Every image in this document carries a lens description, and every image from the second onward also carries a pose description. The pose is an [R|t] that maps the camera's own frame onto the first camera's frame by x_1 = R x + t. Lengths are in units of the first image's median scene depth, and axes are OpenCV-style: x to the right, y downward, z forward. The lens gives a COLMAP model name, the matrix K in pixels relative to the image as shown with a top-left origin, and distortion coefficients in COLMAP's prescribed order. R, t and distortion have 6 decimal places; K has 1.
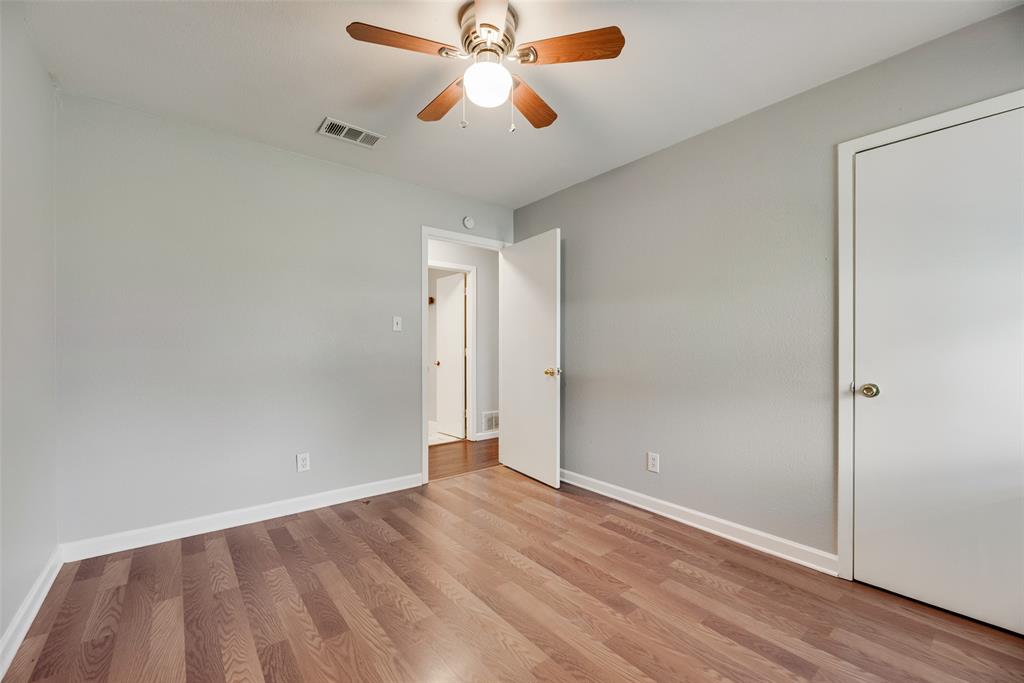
lens RADIAL K [[414.1, 0, 512.5], [0, 414.1, 345.8], [0, 0, 1]] dist [-0.001192, 0.000512]
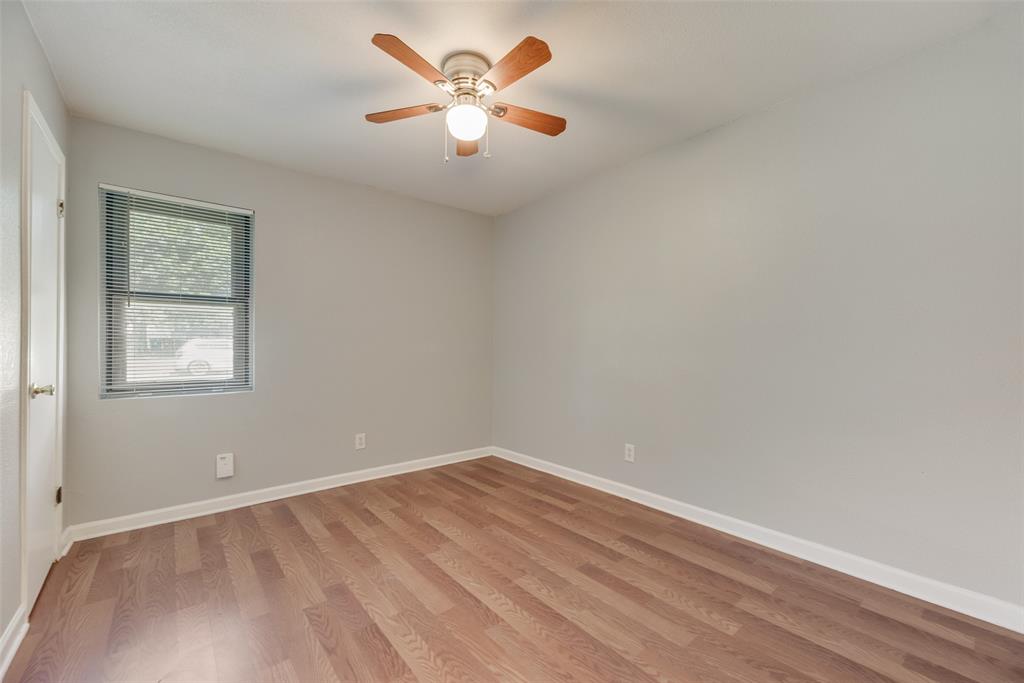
lens RADIAL K [[414.1, 0, 501.8], [0, 414.1, 348.0], [0, 0, 1]] dist [-0.001192, 0.000512]
pose [[-0.999852, -0.004427, 0.016601, -0.170423], [-0.004522, 0.999974, -0.005683, 0.019293], [-0.016576, -0.005757, -0.999846, 2.066482]]
